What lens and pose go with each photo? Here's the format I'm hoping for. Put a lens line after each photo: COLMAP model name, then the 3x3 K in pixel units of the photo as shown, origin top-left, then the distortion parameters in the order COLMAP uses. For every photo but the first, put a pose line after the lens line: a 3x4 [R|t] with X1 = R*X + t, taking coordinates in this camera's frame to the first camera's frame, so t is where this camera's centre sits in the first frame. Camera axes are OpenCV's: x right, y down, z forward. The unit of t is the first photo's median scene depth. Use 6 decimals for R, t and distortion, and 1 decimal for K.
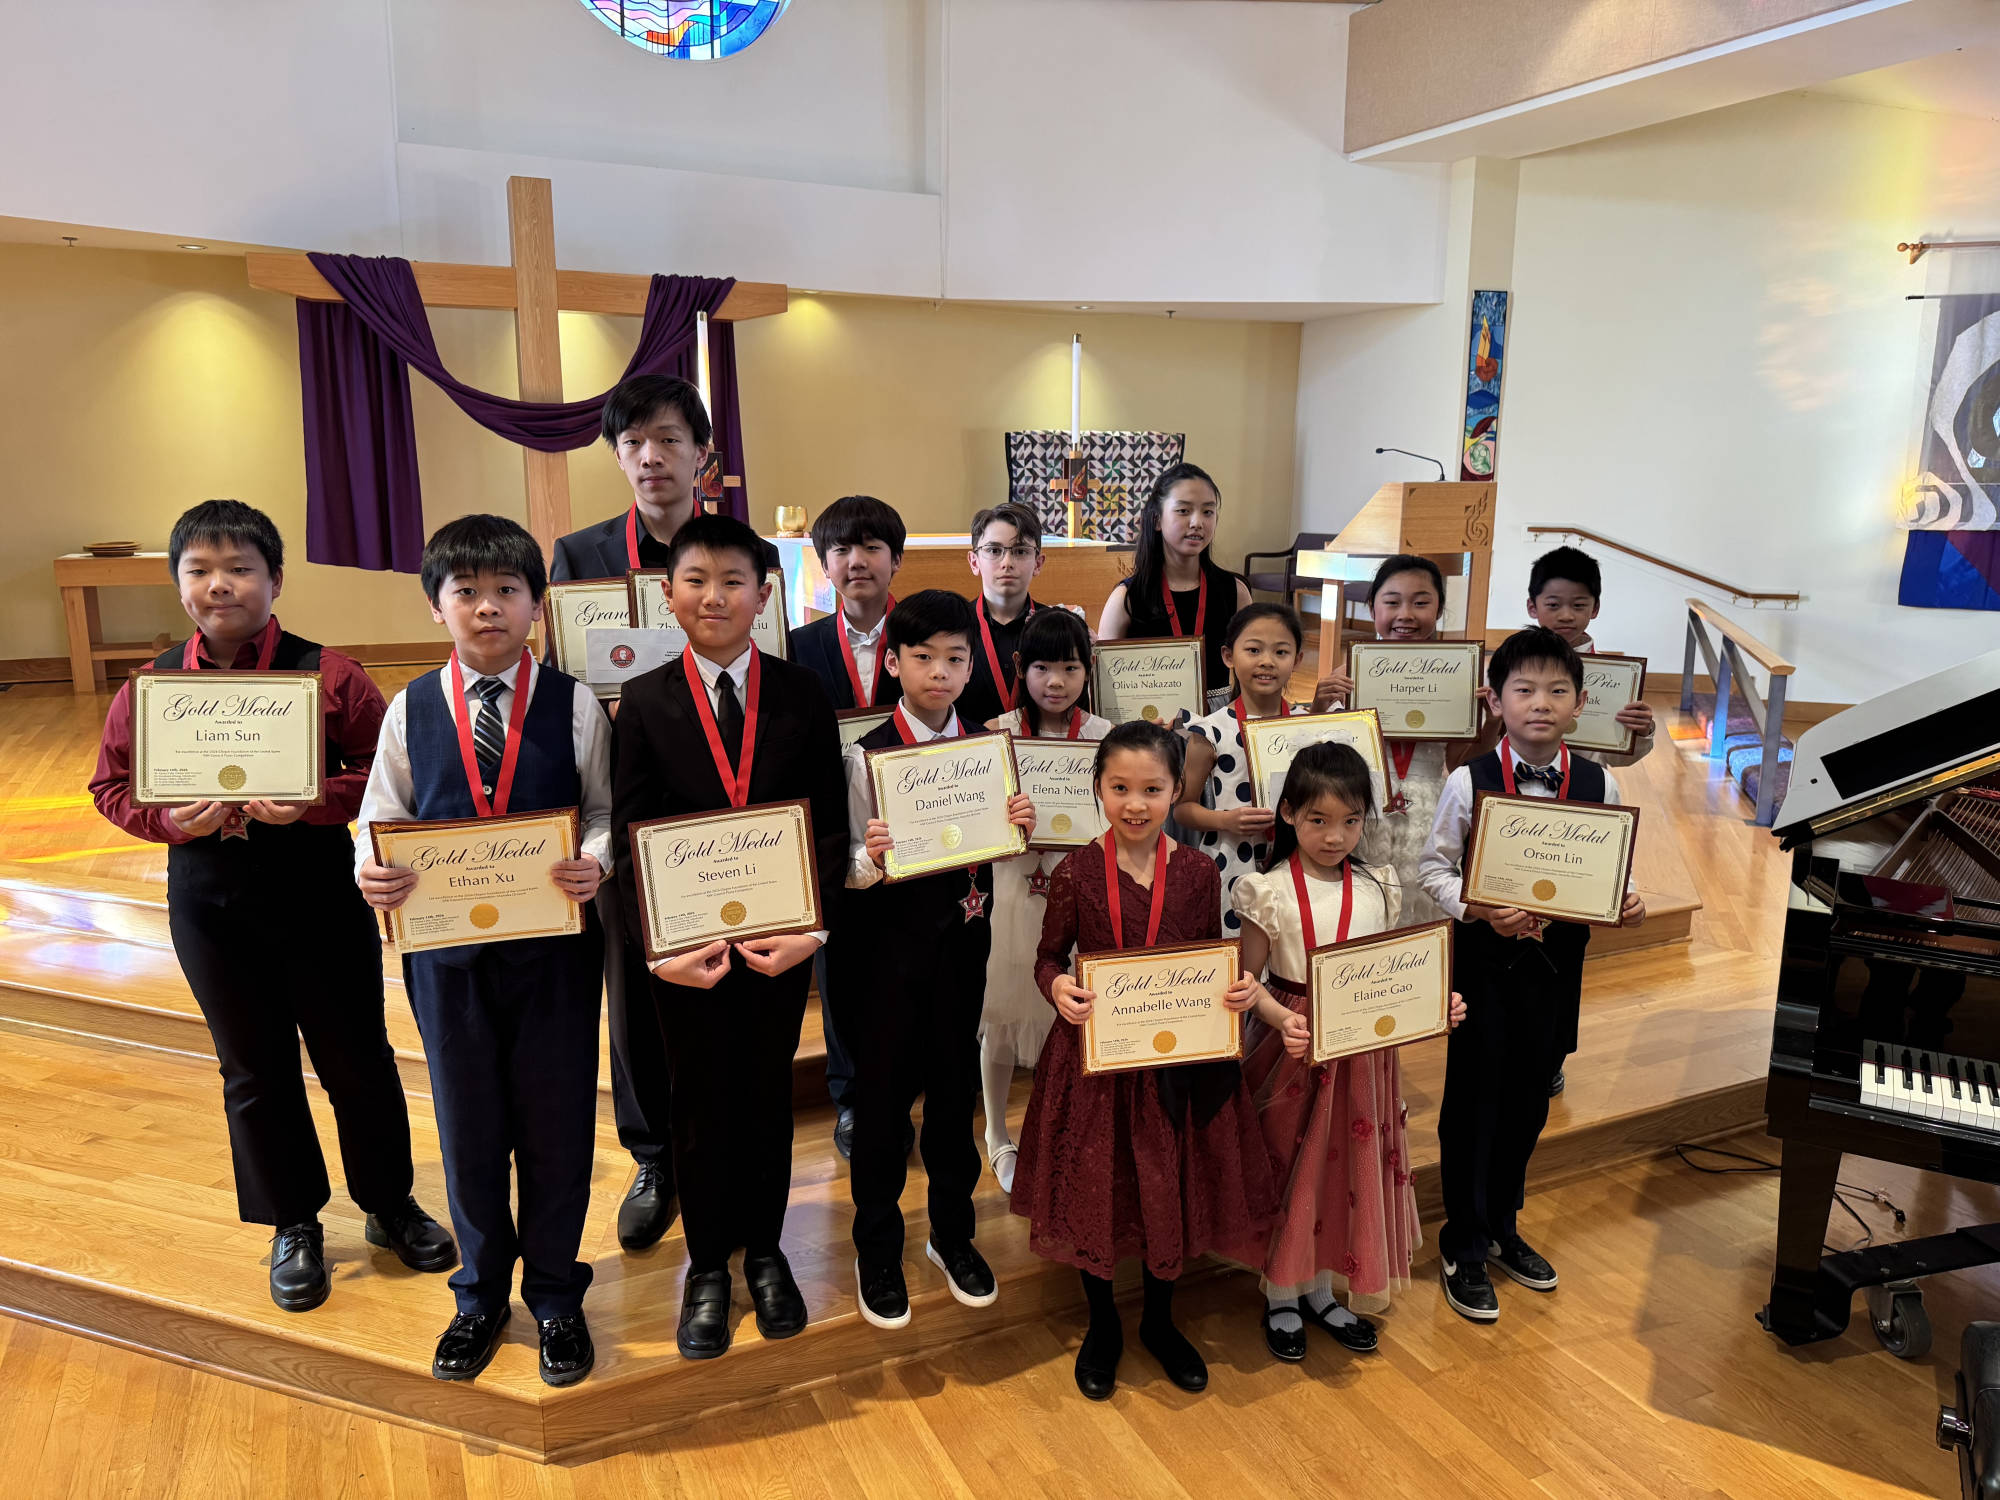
lens RADIAL K [[1449.5, 0, 1008.1], [0, 1449.5, 756.7], [0, 0, 1]] dist [0.181873, -0.222558]
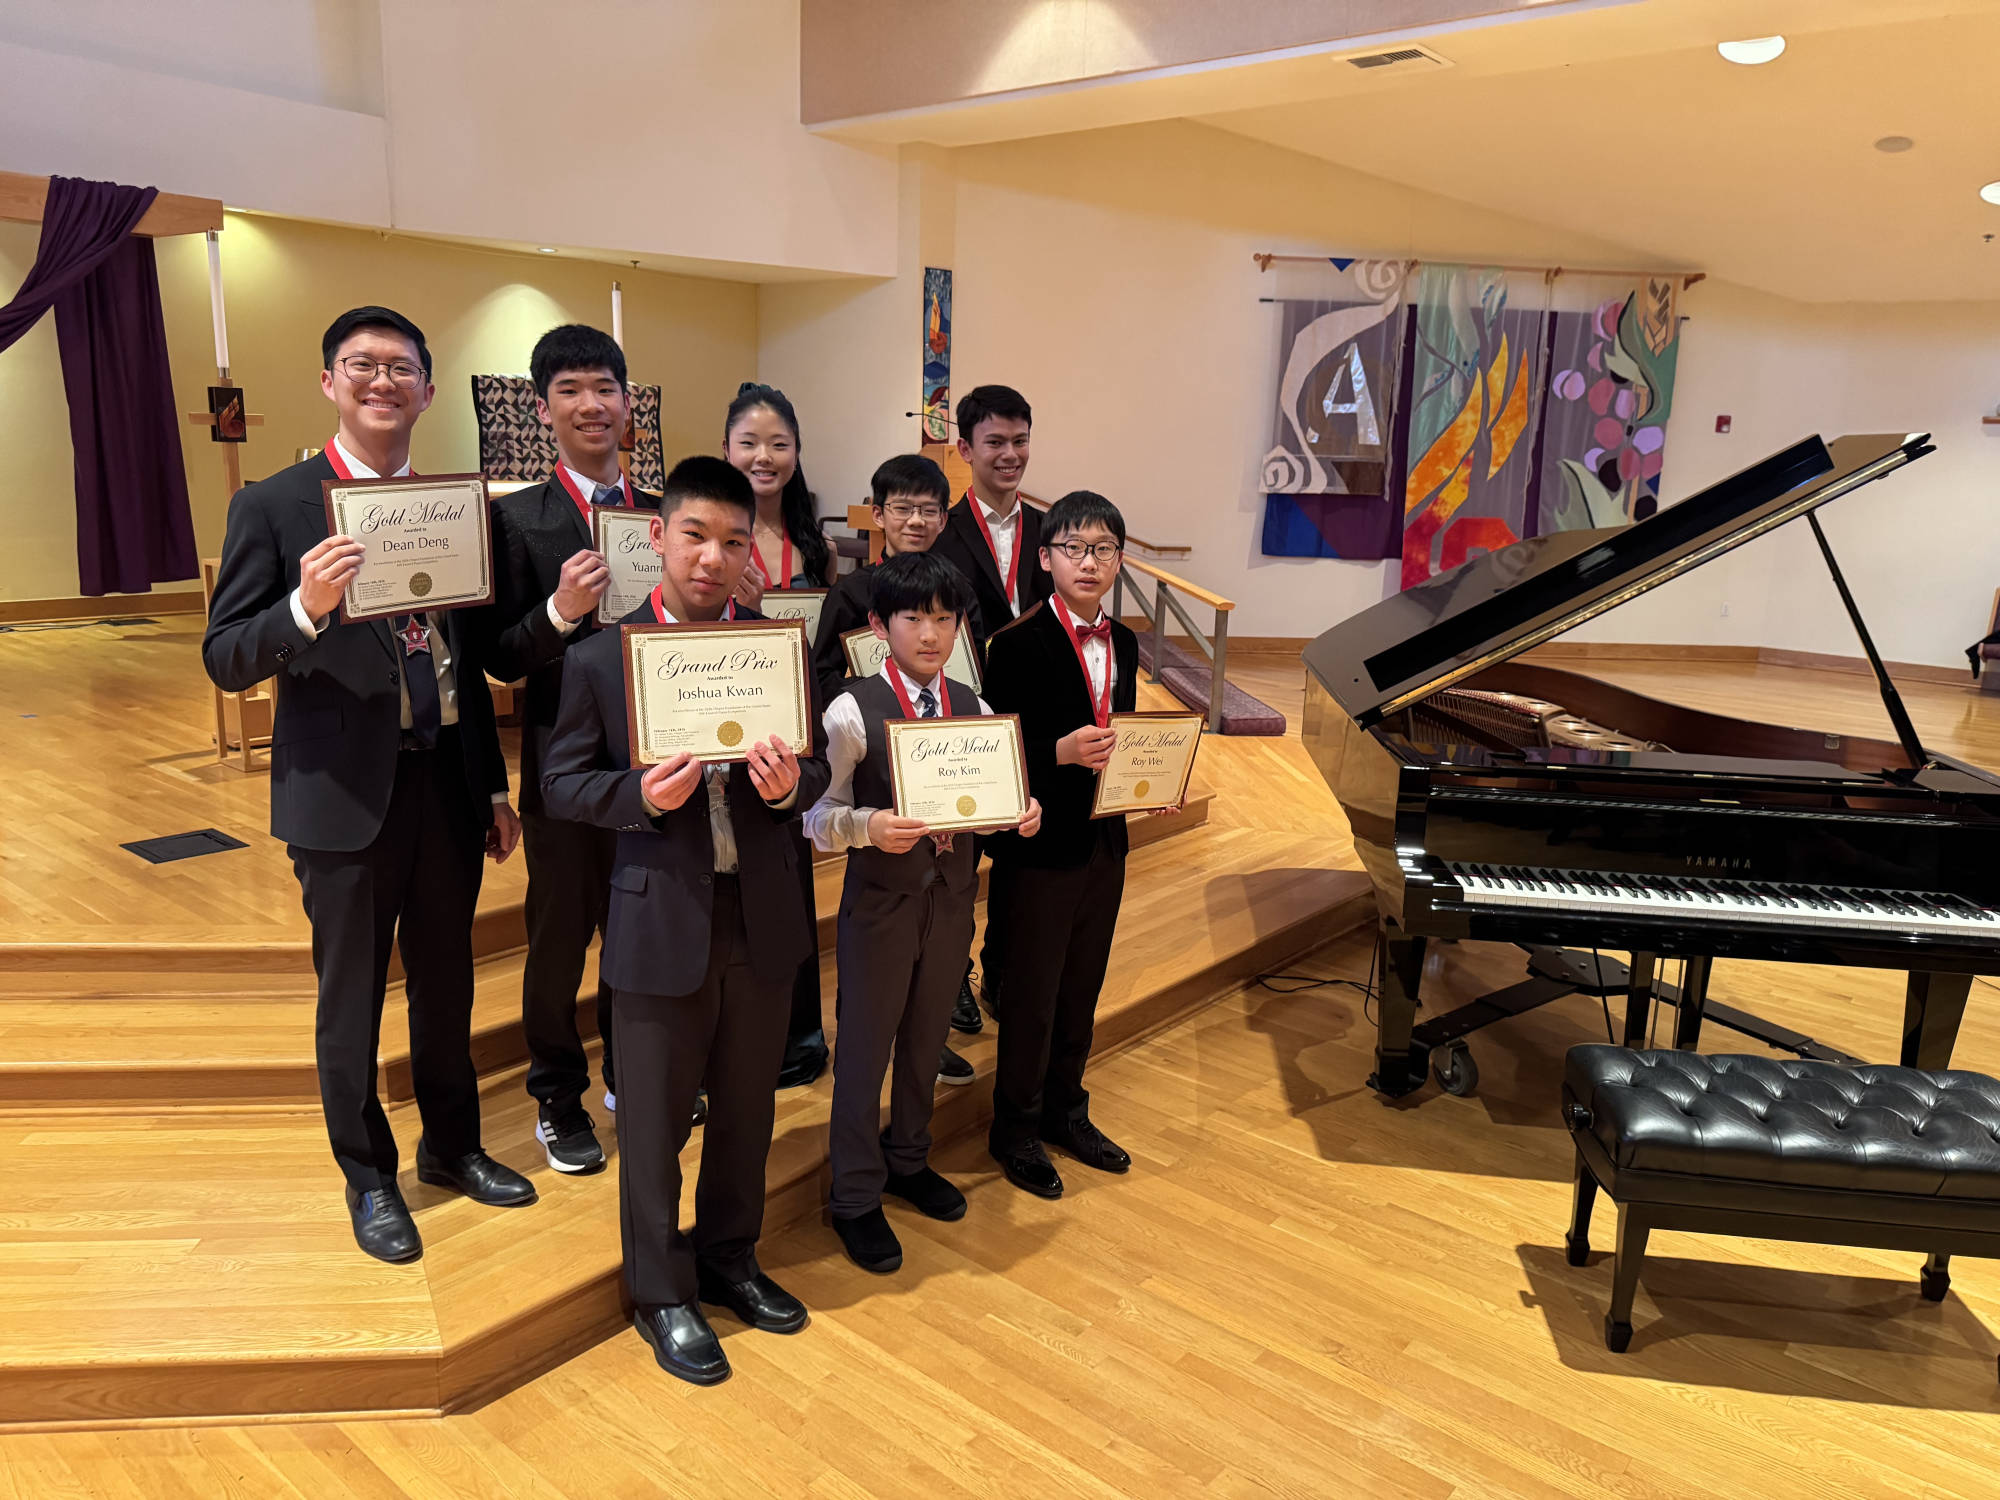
lens RADIAL K [[1449.5, 0, 1008.1], [0, 1449.5, 756.7], [0, 0, 1]] dist [0.181873, -0.222558]
pose [[0.907990, -0.070553, 0.413008, -0.110381], [0.058364, 0.997408, 0.042072, 0.003559], [-0.414906, -0.014096, 0.909755, -0.019942]]
